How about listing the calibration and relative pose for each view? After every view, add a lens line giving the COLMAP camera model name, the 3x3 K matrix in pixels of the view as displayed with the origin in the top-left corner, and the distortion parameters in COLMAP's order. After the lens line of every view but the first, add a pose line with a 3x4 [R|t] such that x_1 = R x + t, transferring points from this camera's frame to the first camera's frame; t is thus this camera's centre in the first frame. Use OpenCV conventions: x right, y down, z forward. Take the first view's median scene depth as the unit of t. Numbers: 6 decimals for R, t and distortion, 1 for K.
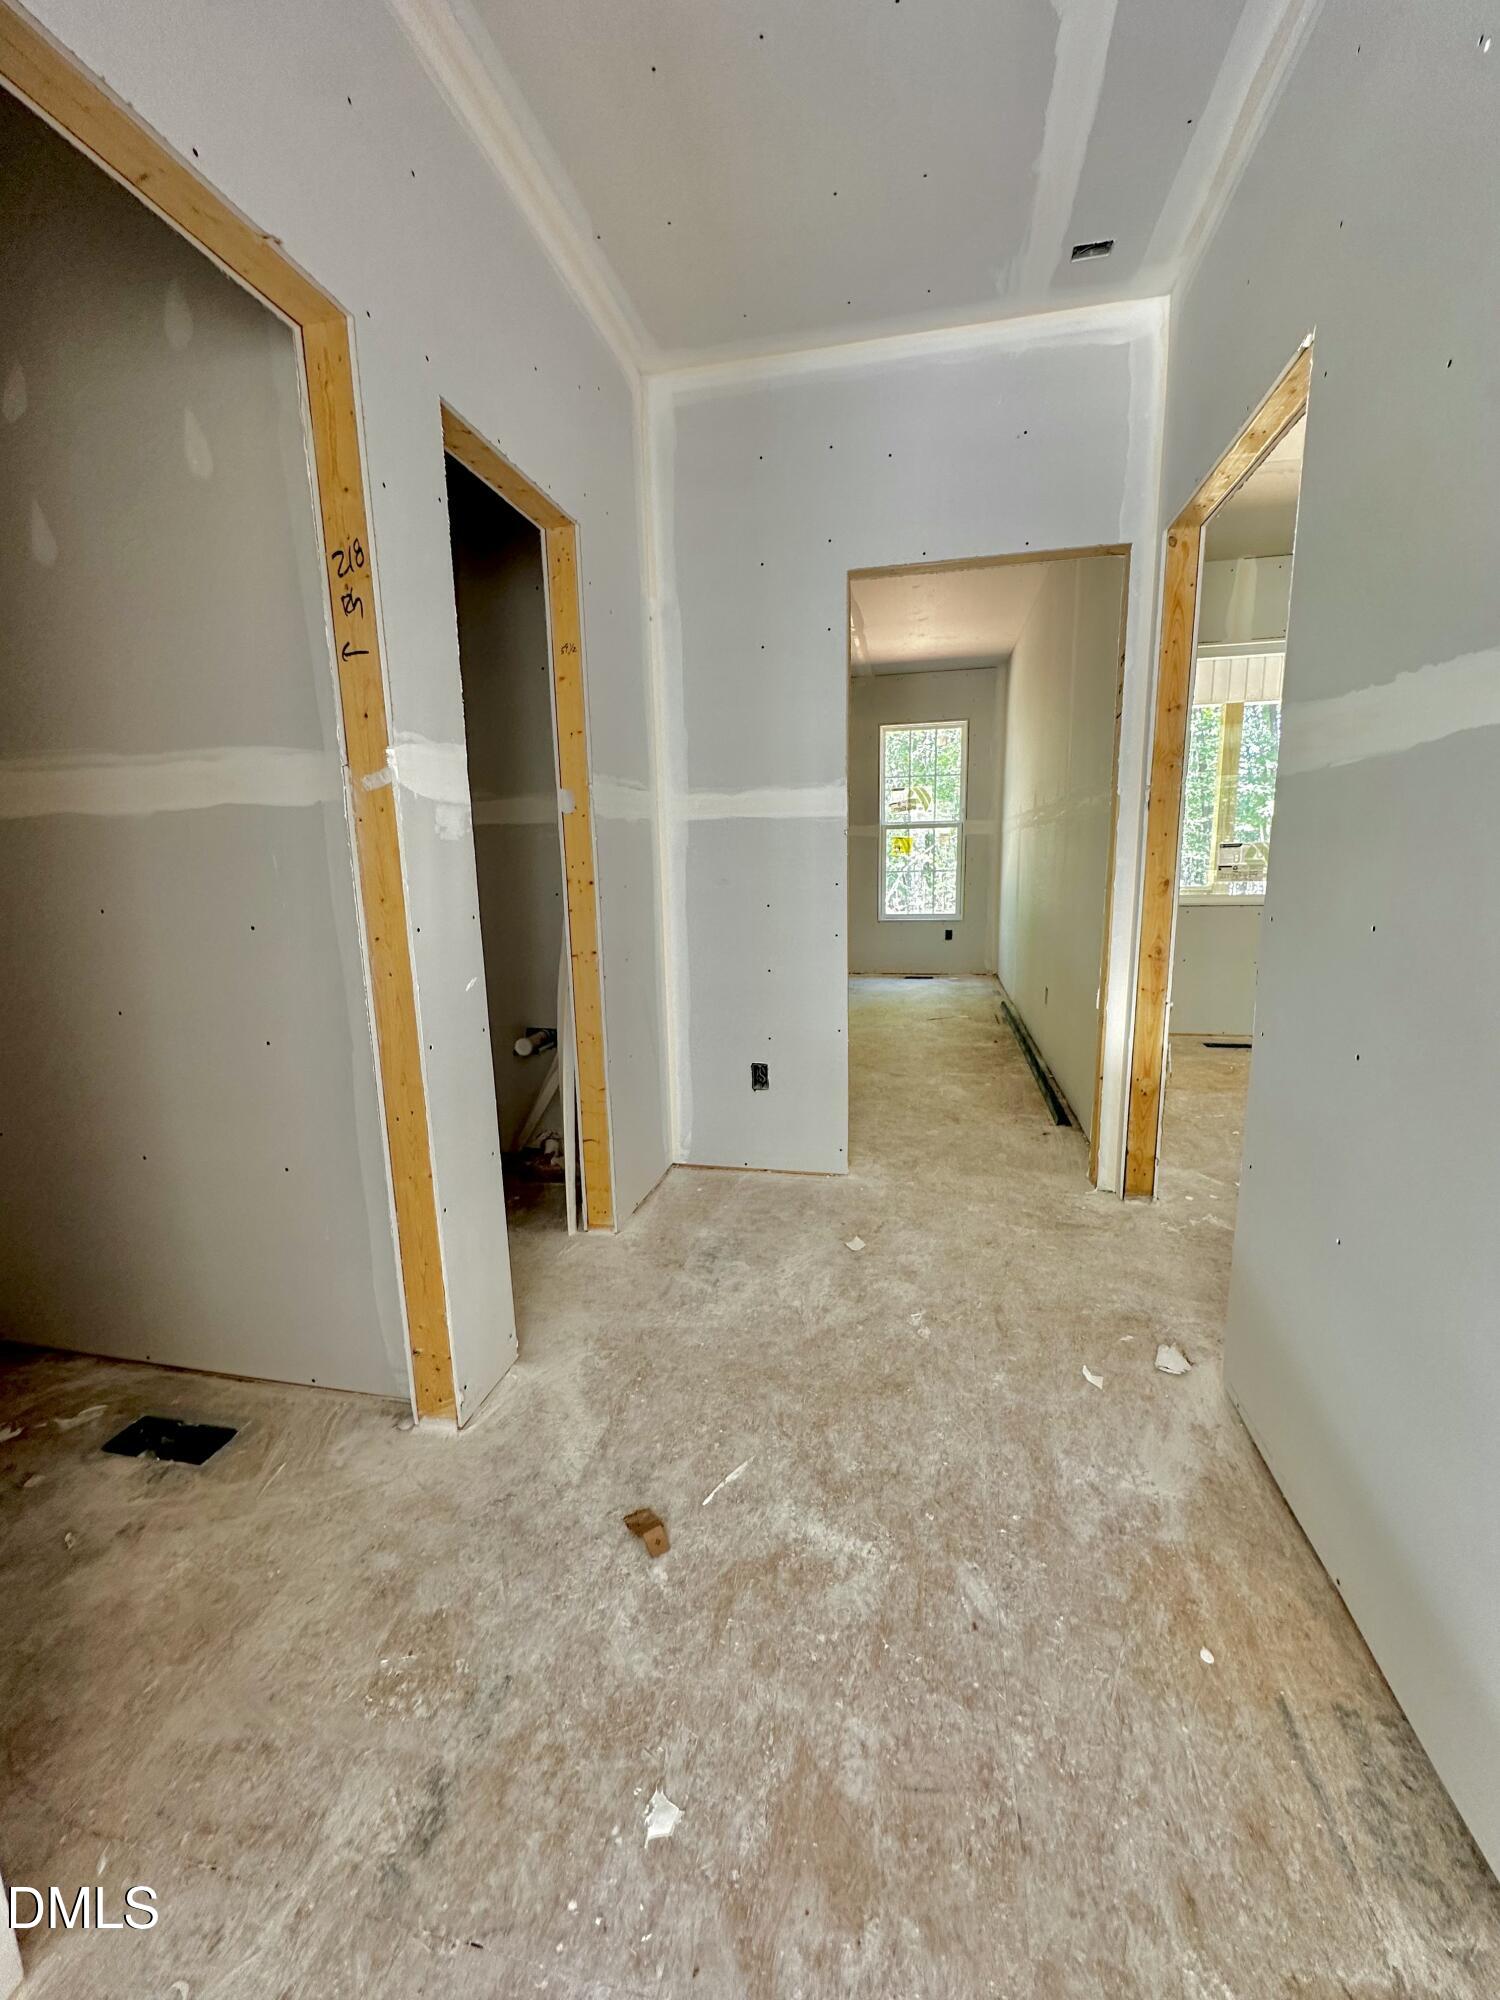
lens RADIAL K [[803.0, 0, 750.0], [0, 803.0, 1000.0], [0, 0, 1]] dist [0.009152, 0.000006]
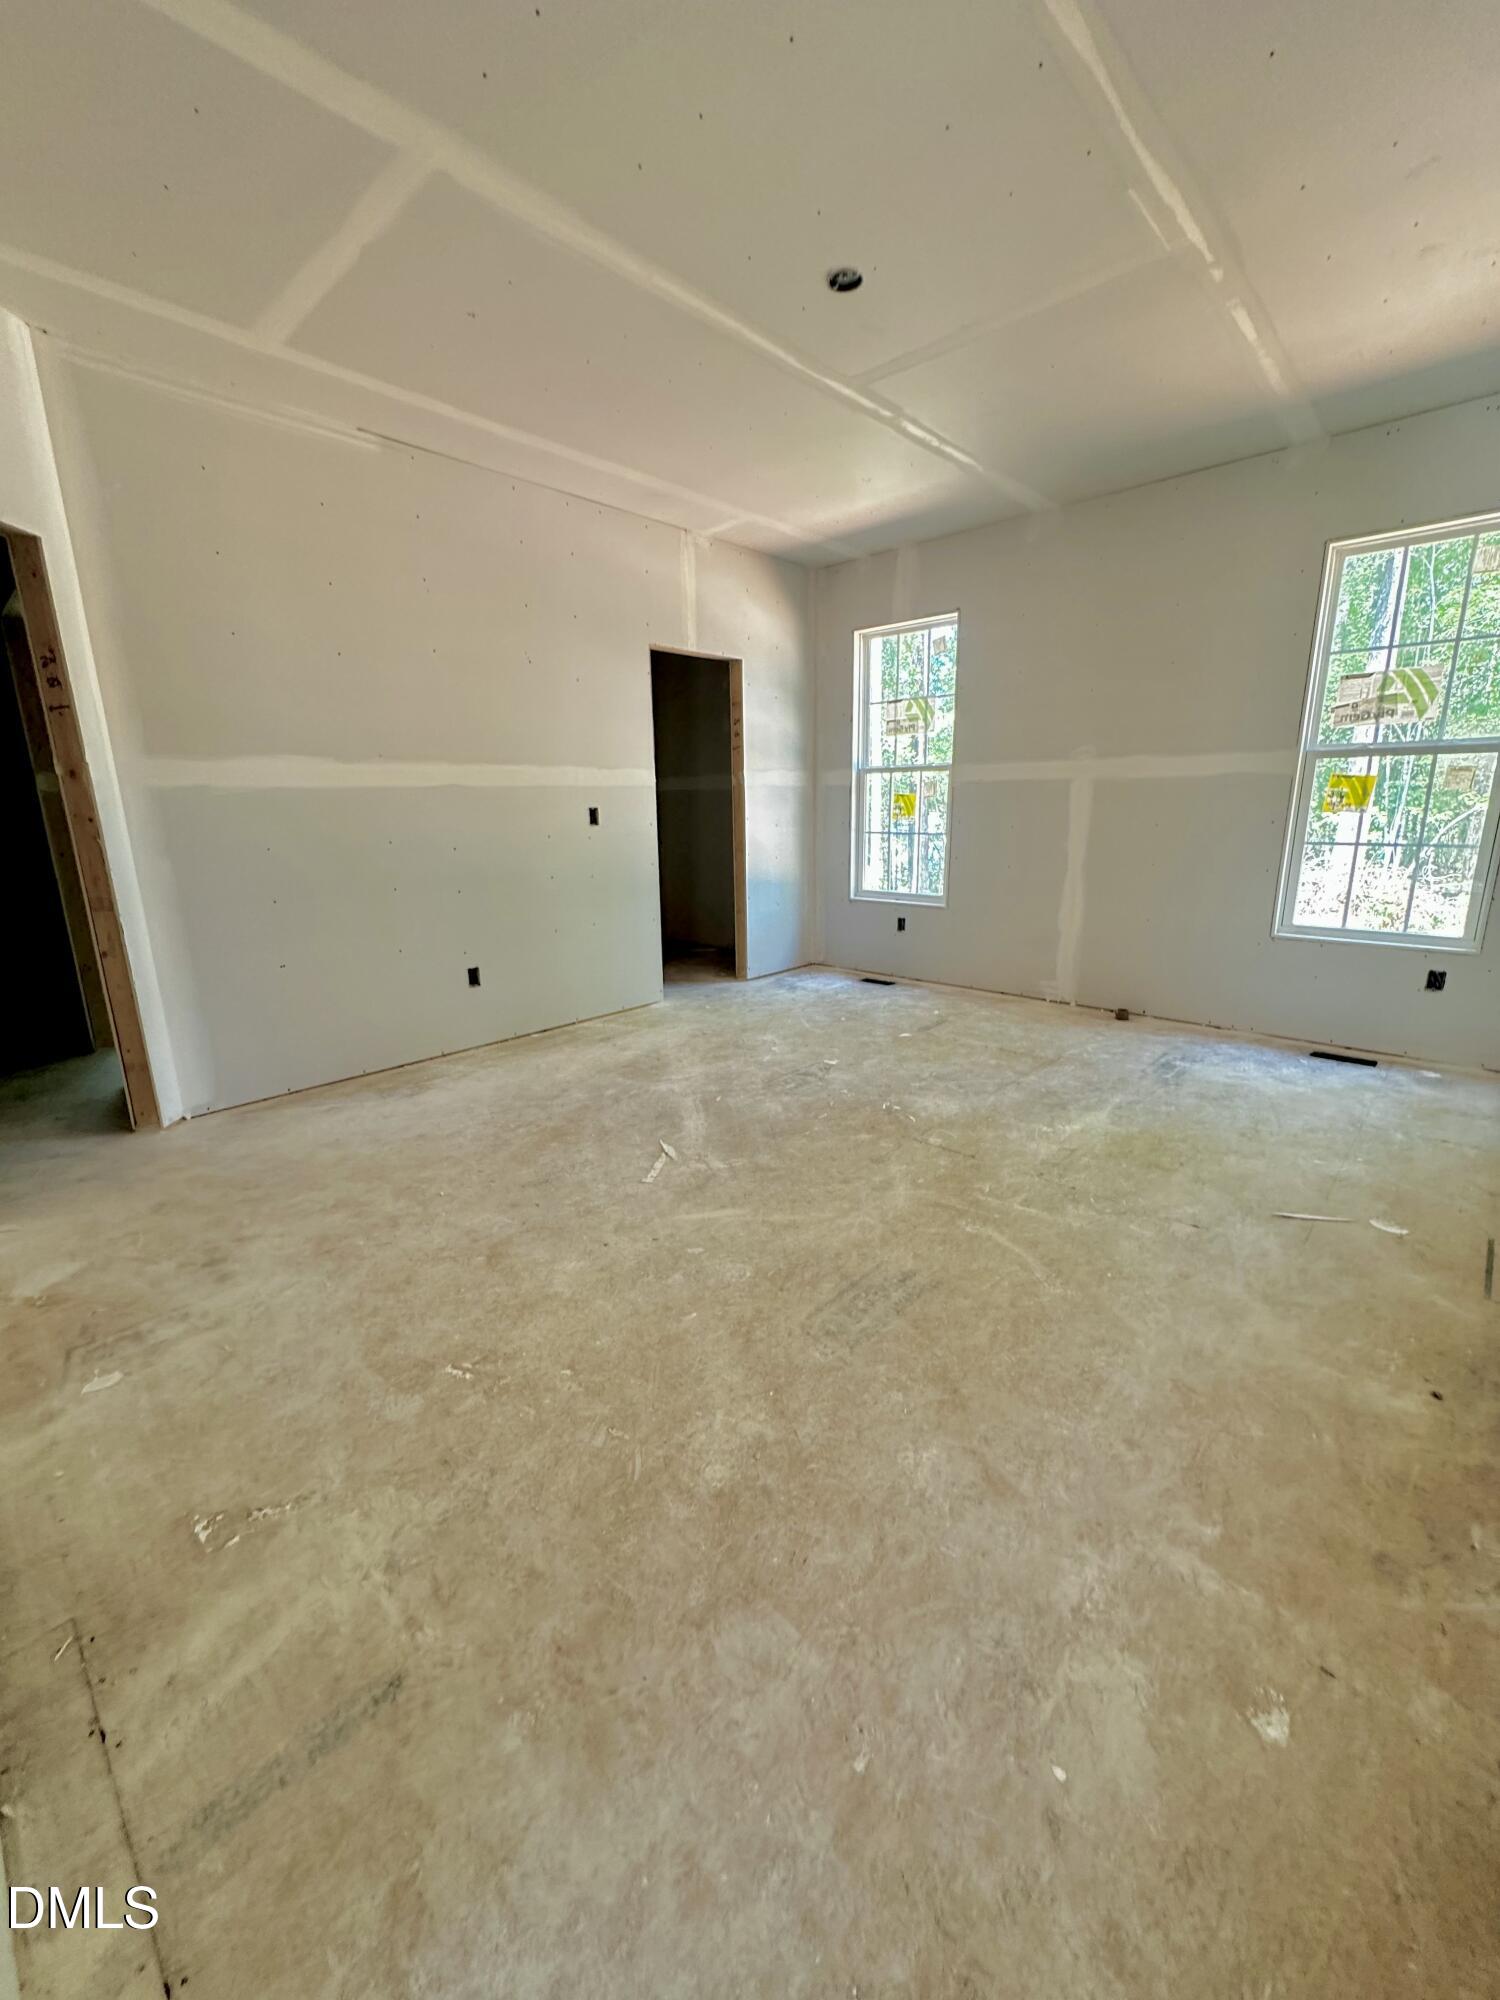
lens RADIAL K [[803.0, 0, 750.0], [0, 803.0, 1000.0], [0, 0, 1]] dist [0.009152, 0.000006]
pose [[0.859436, 0.131558, -0.494026, 0.197197], [-0.095928, 0.990658, 0.096928, -0.112235], [0.502162, -0.035912, 0.864028, 0.547961]]
